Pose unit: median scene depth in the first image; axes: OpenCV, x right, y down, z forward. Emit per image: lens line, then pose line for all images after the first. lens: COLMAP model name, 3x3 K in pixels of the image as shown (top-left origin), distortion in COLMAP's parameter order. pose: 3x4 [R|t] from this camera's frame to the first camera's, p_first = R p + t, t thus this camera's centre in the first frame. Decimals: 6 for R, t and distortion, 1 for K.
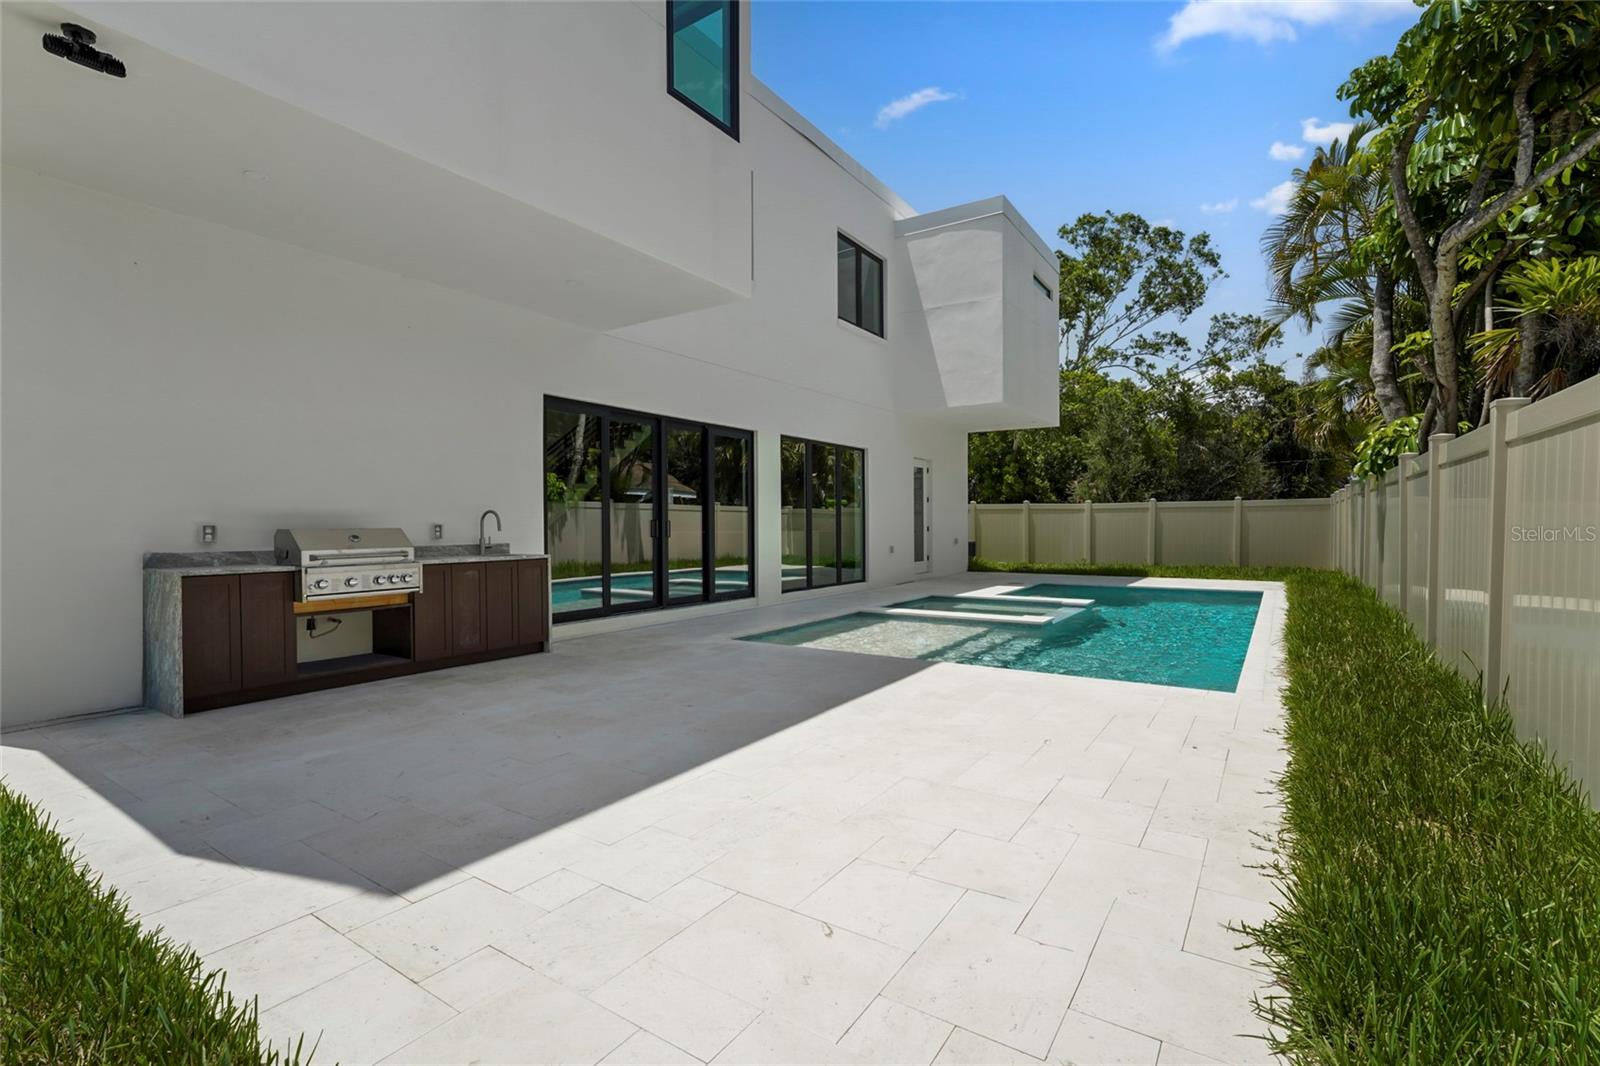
lens RADIAL K [[723.8, 0, 805.2], [0, 723.8, 531.9], [0, 0, 1]] dist [0.006849, 0.000200]
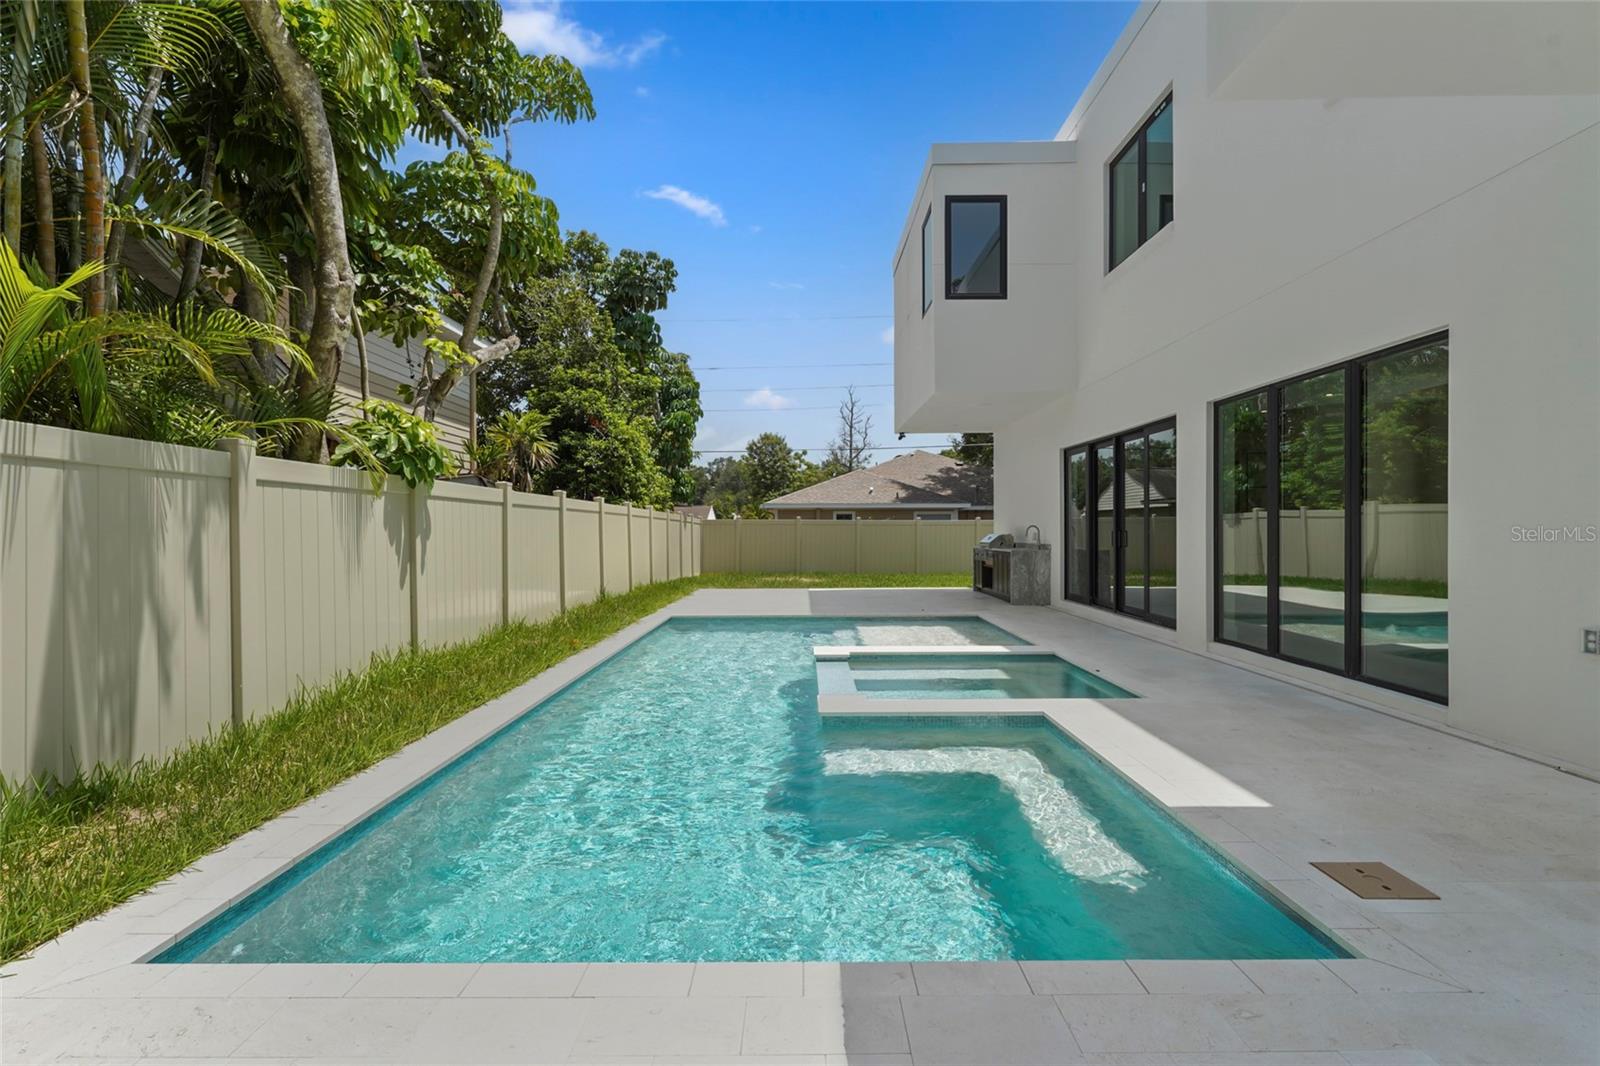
lens RADIAL K [[719.7, 0, 804.2], [0, 719.7, 535.1], [0, 0, 1]] dist [-0.002910, -0.000241]
pose [[-0.832639, 0.015000, -0.553613, 0.467462], [0.004510, 0.999784, 0.020306, -0.019774], [0.553798, 0.014411, -0.832527, 0.971074]]
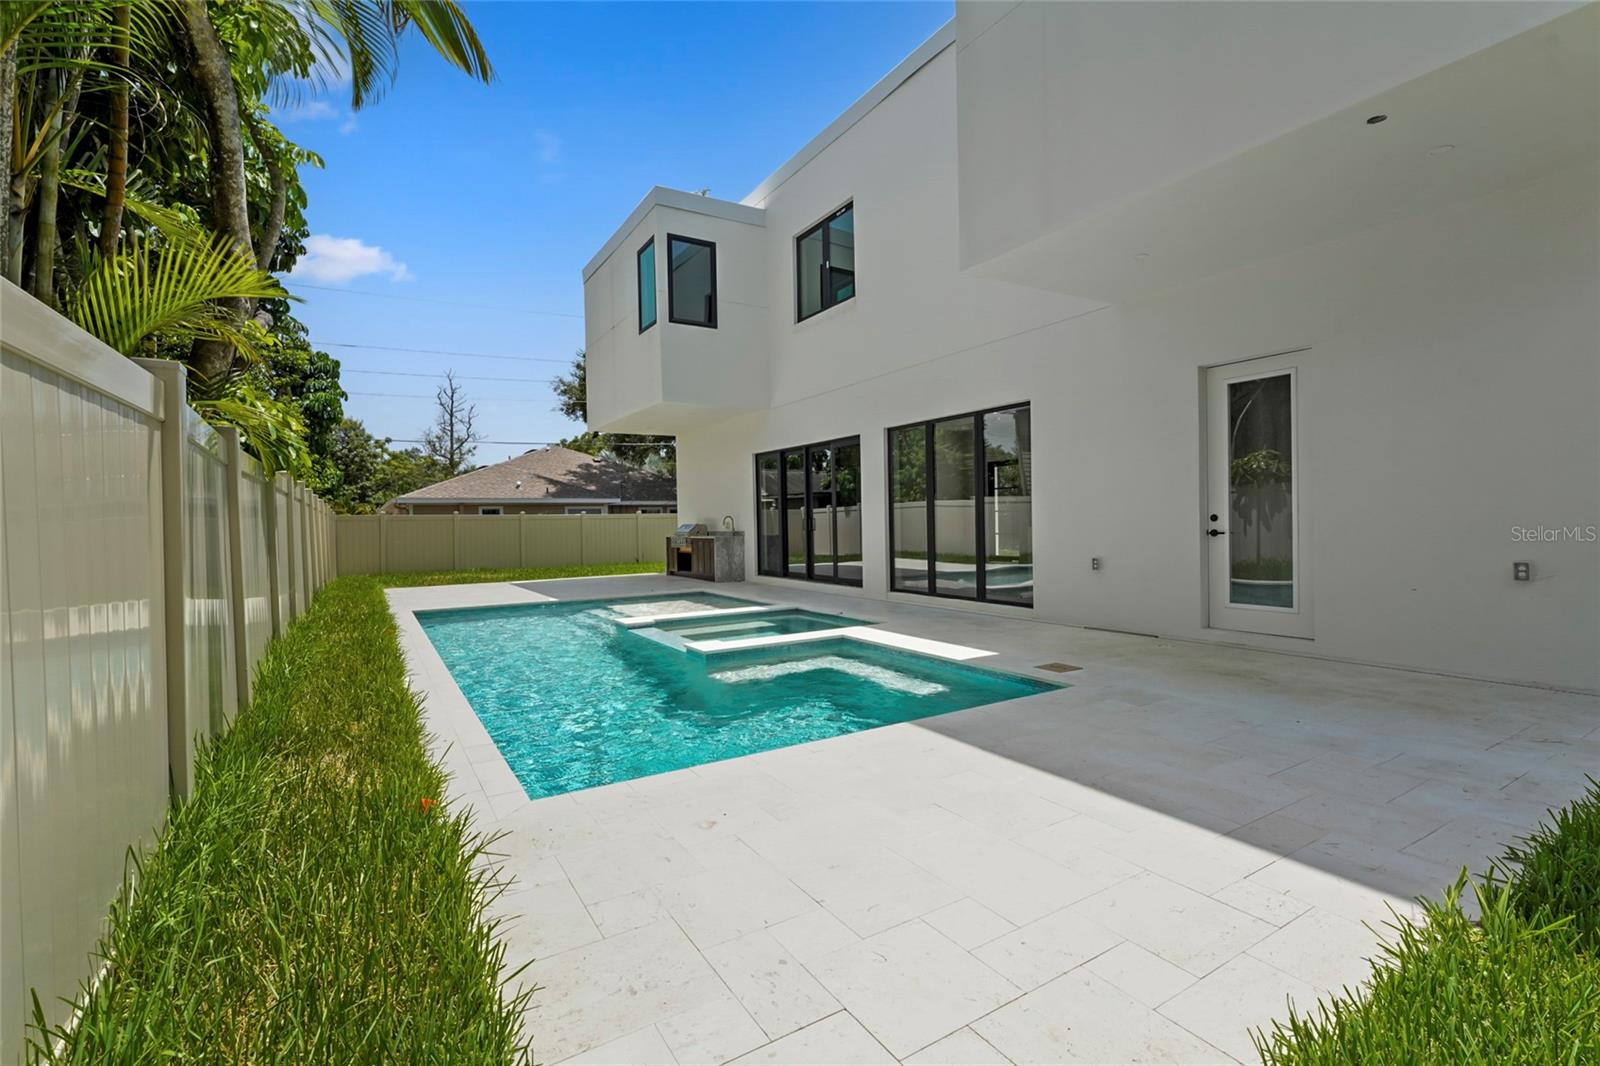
lens RADIAL K [[719.7, 0, 804.2], [0, 719.7, 535.1], [0, 0, 1]] dist [-0.002910, -0.000241]
pose [[-0.416774, 0.032922, -0.908414, 0.648828], [0.012653, 0.999457, 0.030416, -0.015715], [0.908922, 0.001182, -0.416964, 0.941539]]
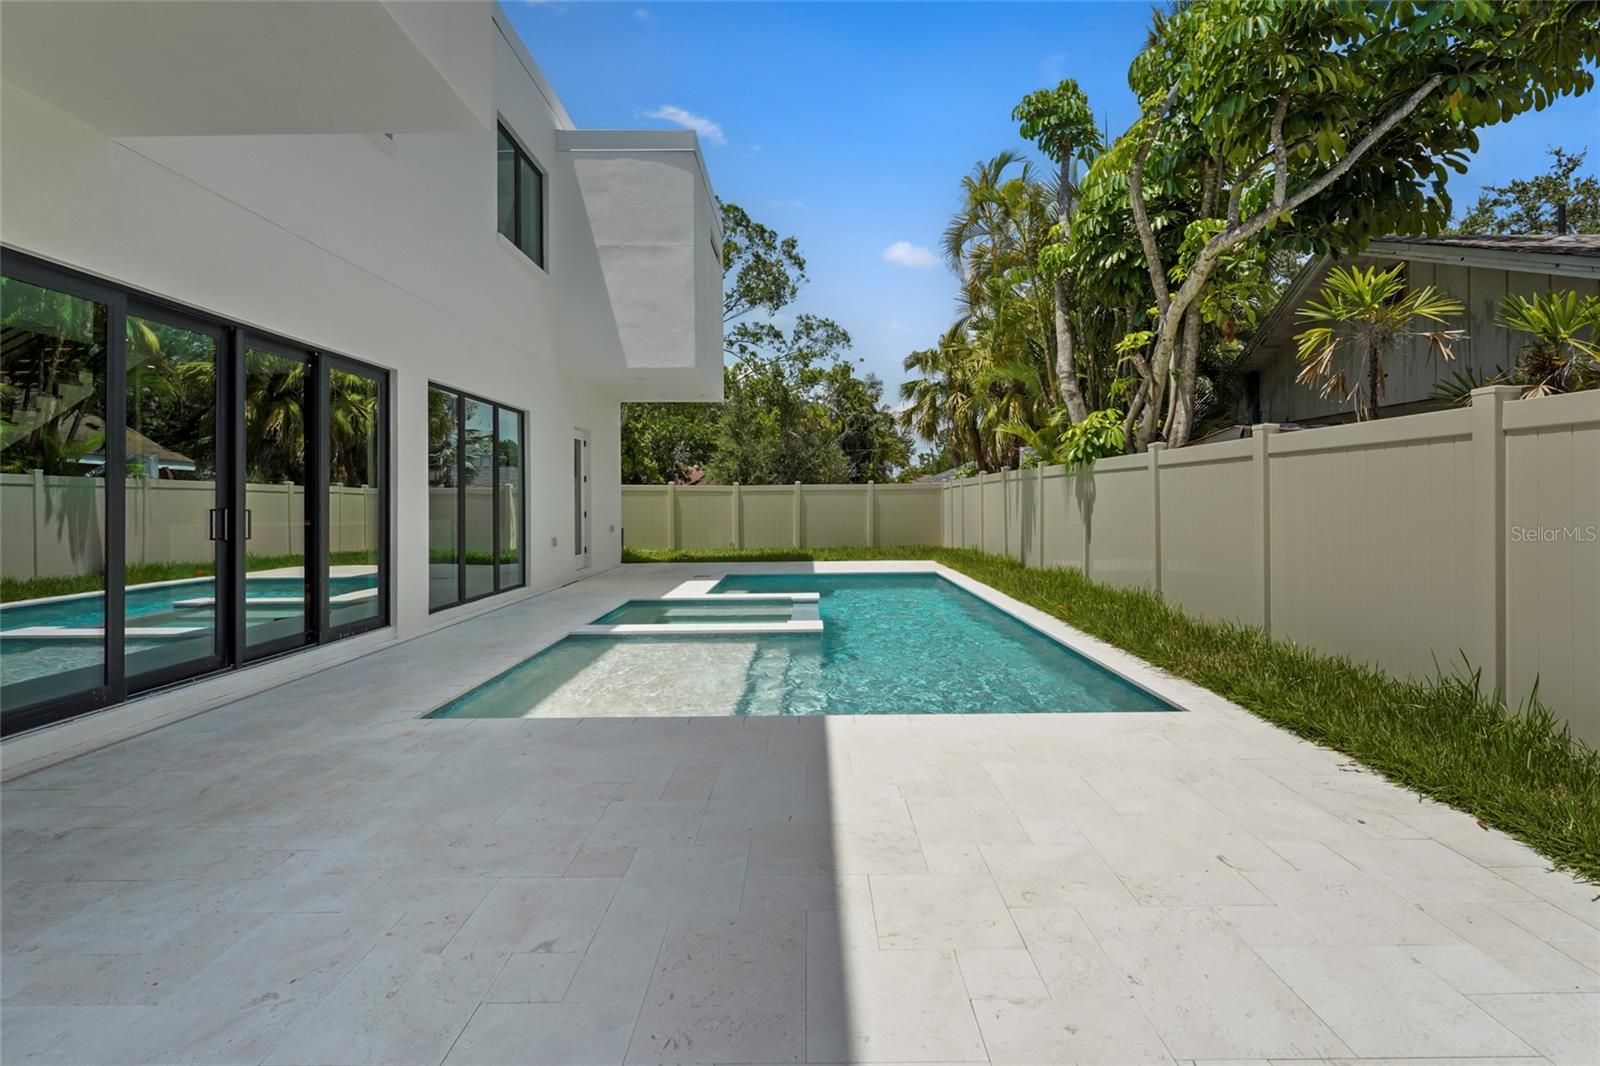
lens RADIAL K [[740.5, 0, 803.5], [0, 740.5, 490.8], [0, 0, 1]] dist [-0.000889, 0.000129]
pose [[0.837654, 0.007300, 0.546153, -0.085098], [0.009496, 0.999565, -0.027924, -0.005424], [-0.546119, 0.028577, 0.837220, 0.166387]]
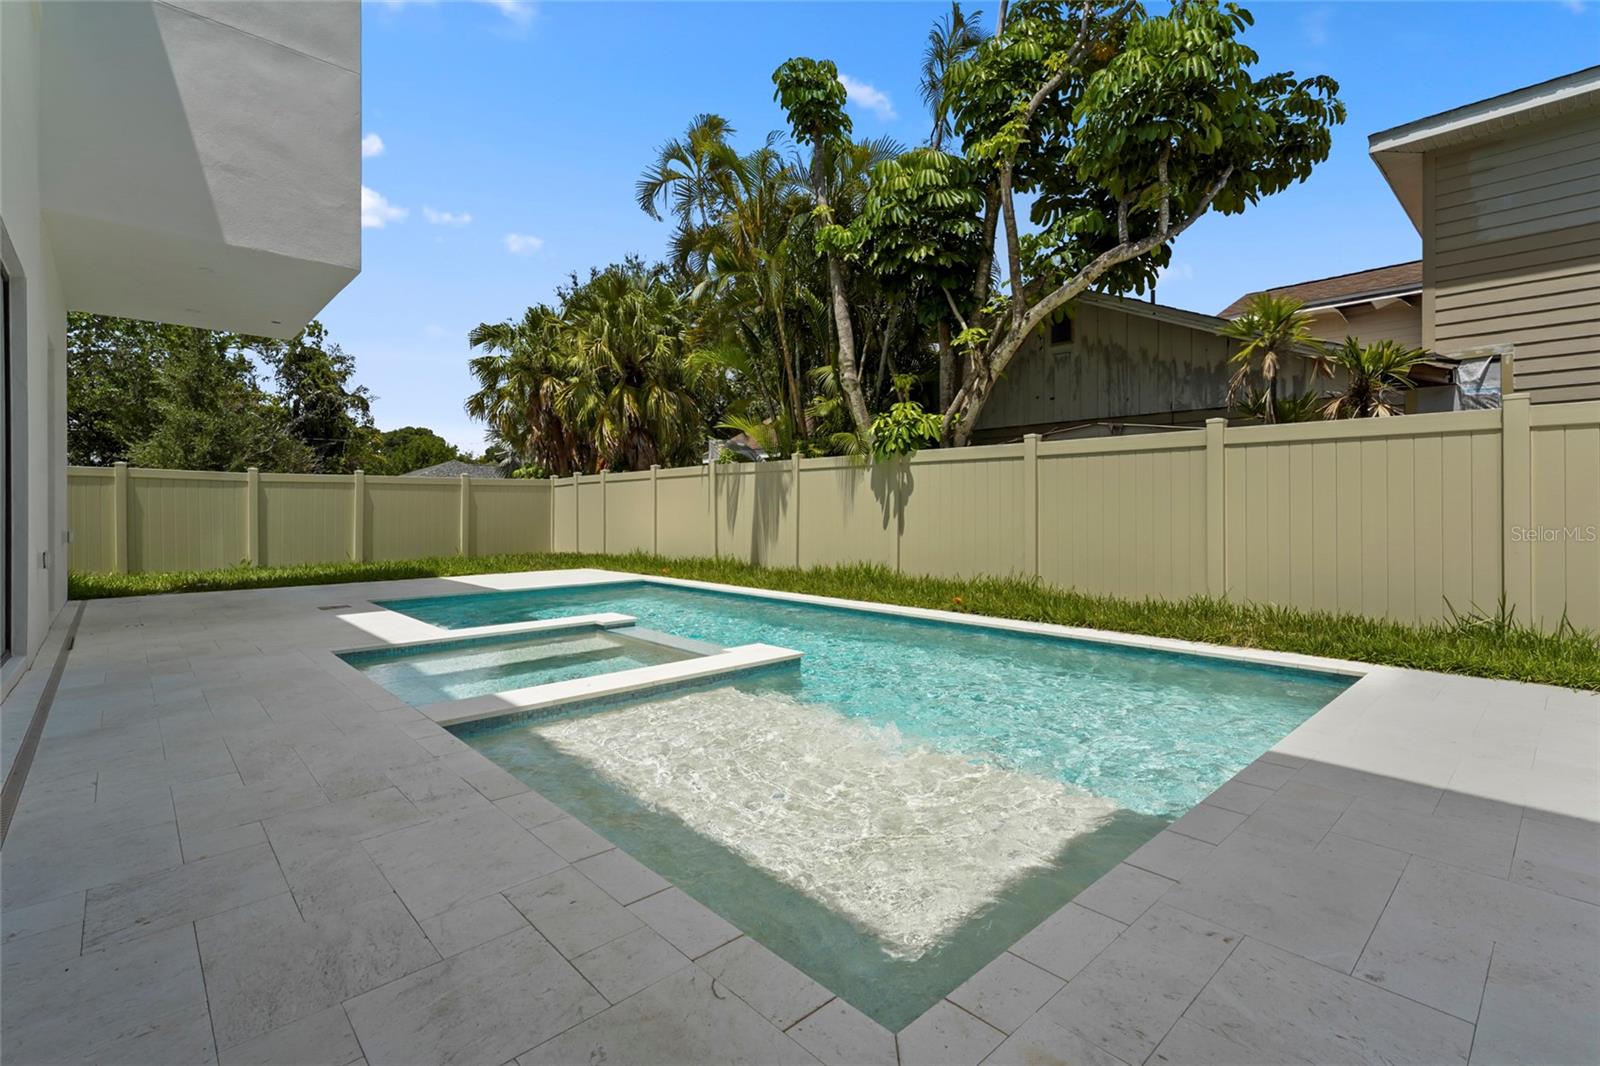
lens RADIAL K [[731.3, 0, 801.6], [0, 731.3, 506.7], [0, 0, 1]] dist [-0.000833, -0.000384]
pose [[0.233920, 0.007927, 0.972223, -0.149670], [0.012851, 0.999854, -0.011244, 0.004935], [-0.972171, 0.015124, 0.233784, 0.475384]]
